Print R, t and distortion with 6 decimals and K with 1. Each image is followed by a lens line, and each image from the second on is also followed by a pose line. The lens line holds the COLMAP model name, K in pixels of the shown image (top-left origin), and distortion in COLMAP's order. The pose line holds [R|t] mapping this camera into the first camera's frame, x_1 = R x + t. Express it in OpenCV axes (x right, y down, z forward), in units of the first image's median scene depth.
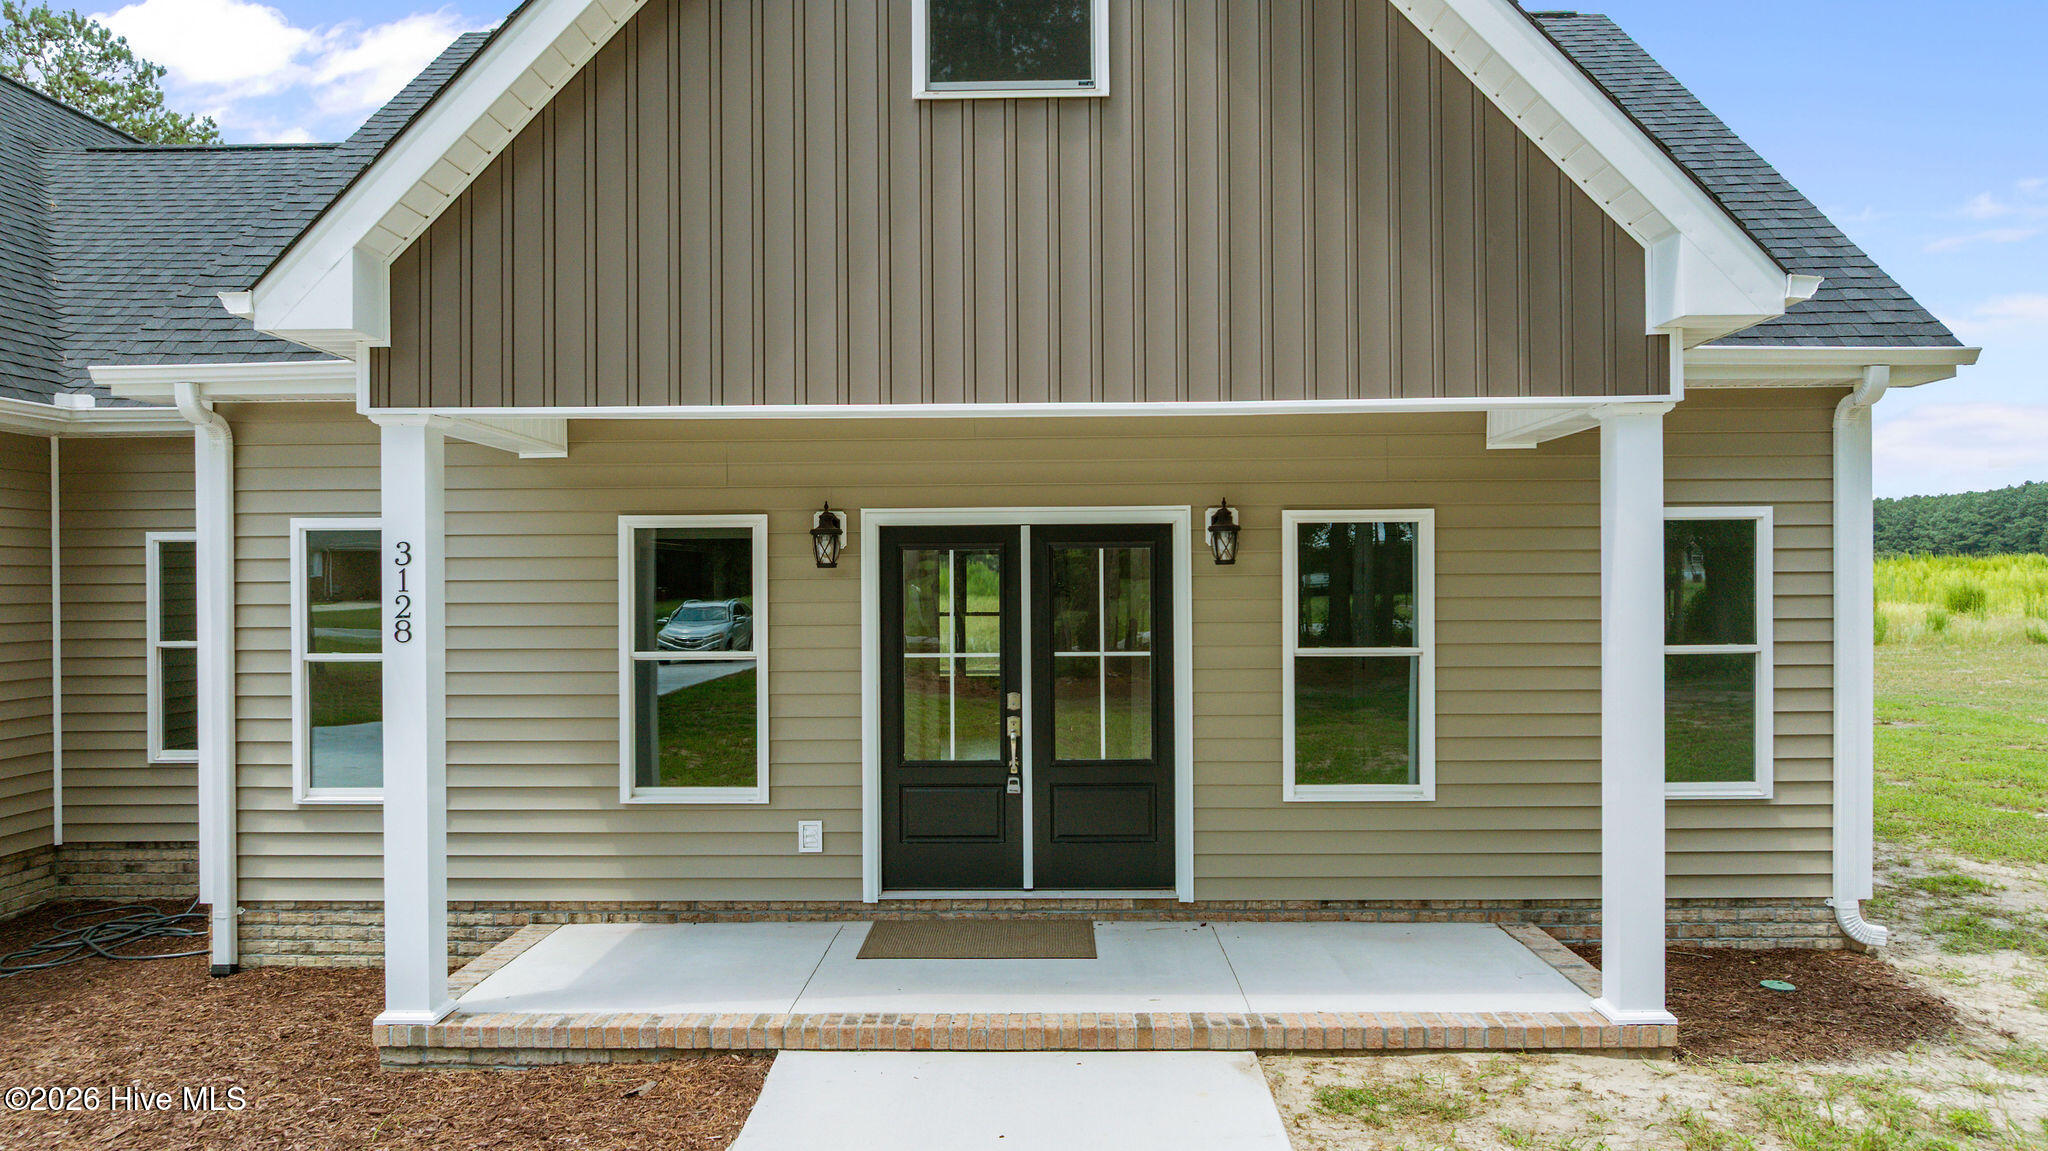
lens RADIAL K [[1448.2, 0, 1024.0], [0, 1448.2, 575.5], [0, 0, 1]] dist [-0.007574, -0.000738]
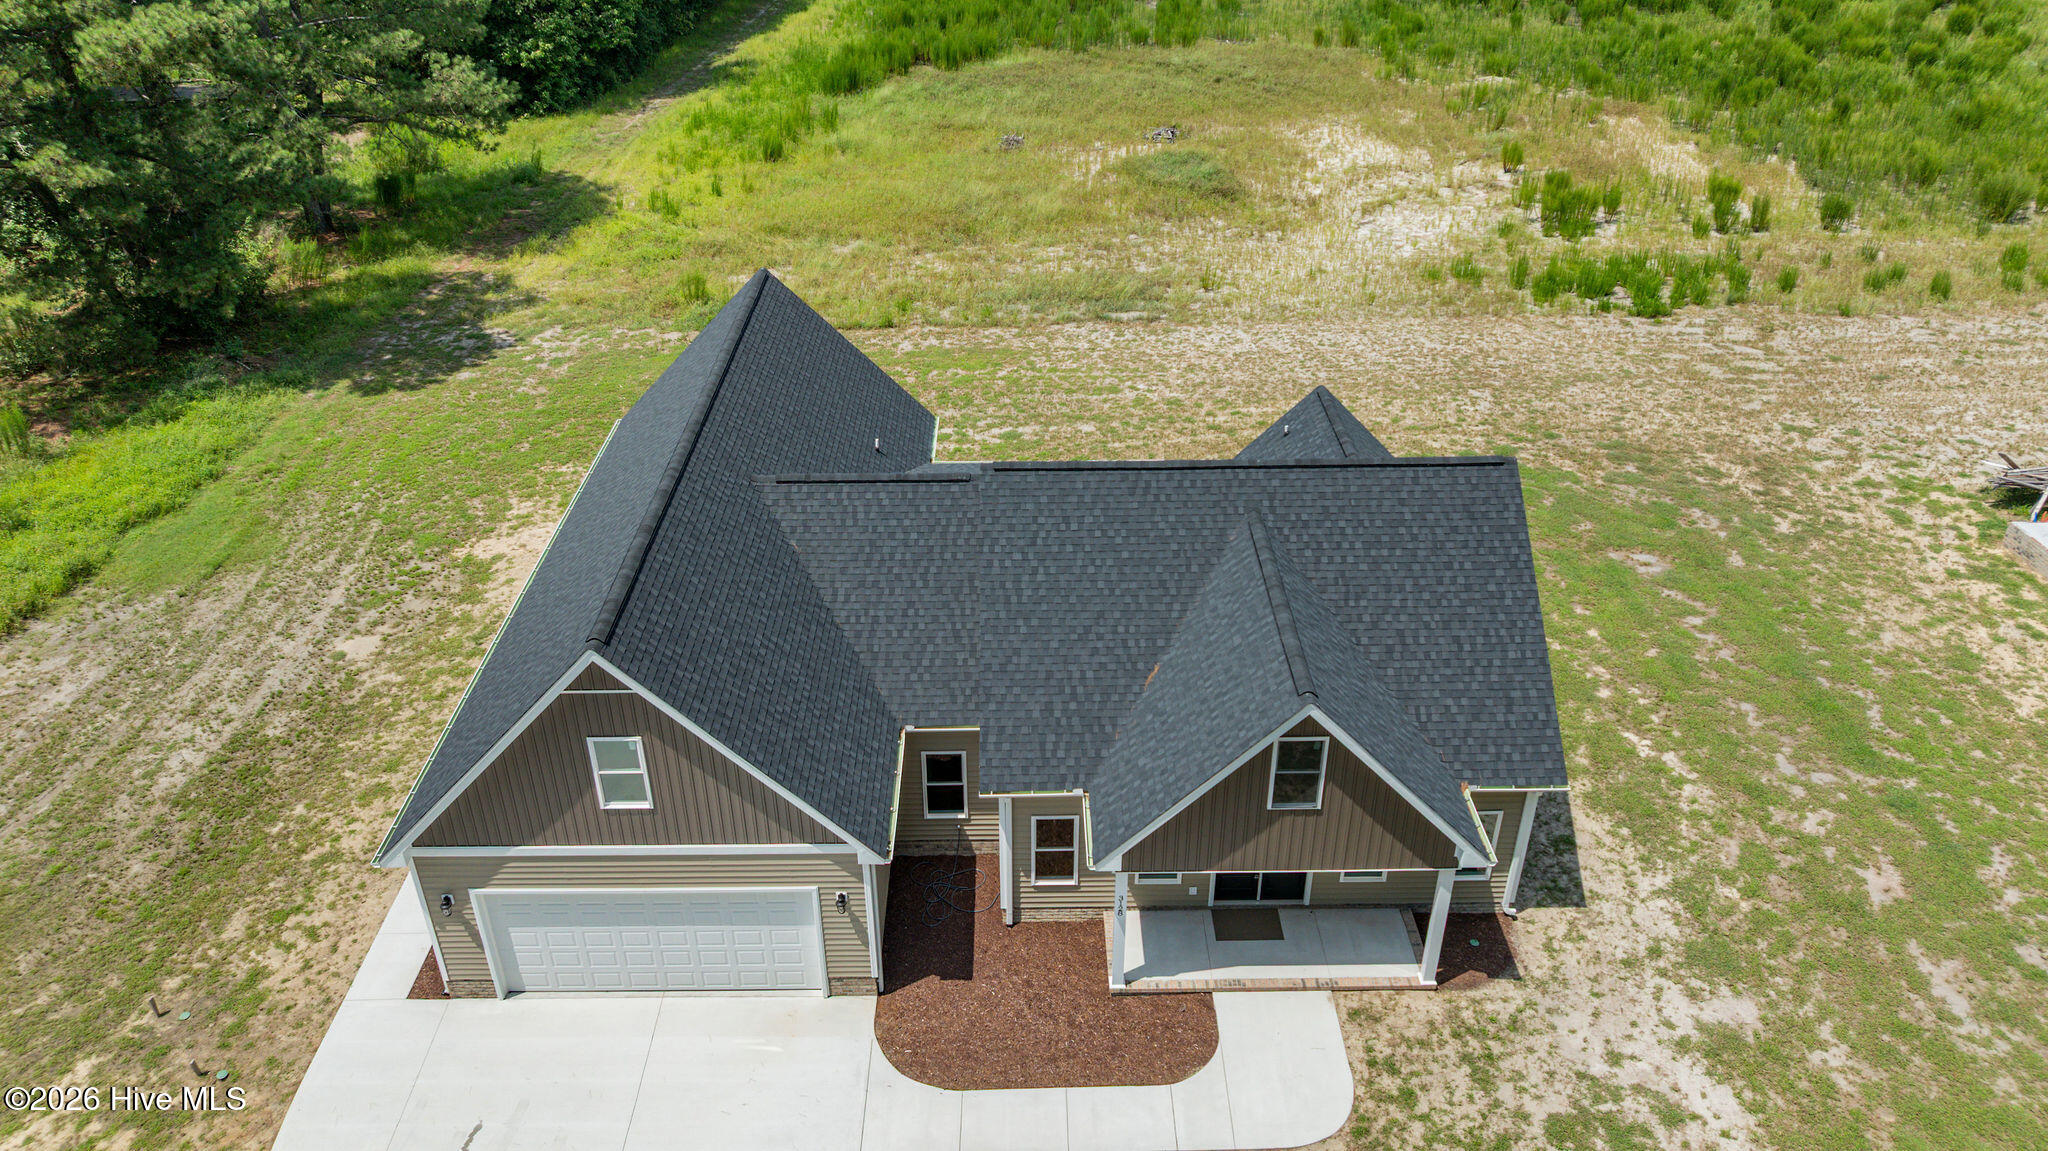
lens RADIAL K [[1437.0, 0, 1024.0], [0, 1437.0, 575.5], [0, 0, 1]] dist [-0.016912, -0.004836]
pose [[0.999660, -0.016653, 0.020087, -0.746374], [0.003842, 0.855376, 0.517994, -2.692358], [-0.025808, -0.517740, 0.855149, -1.765981]]
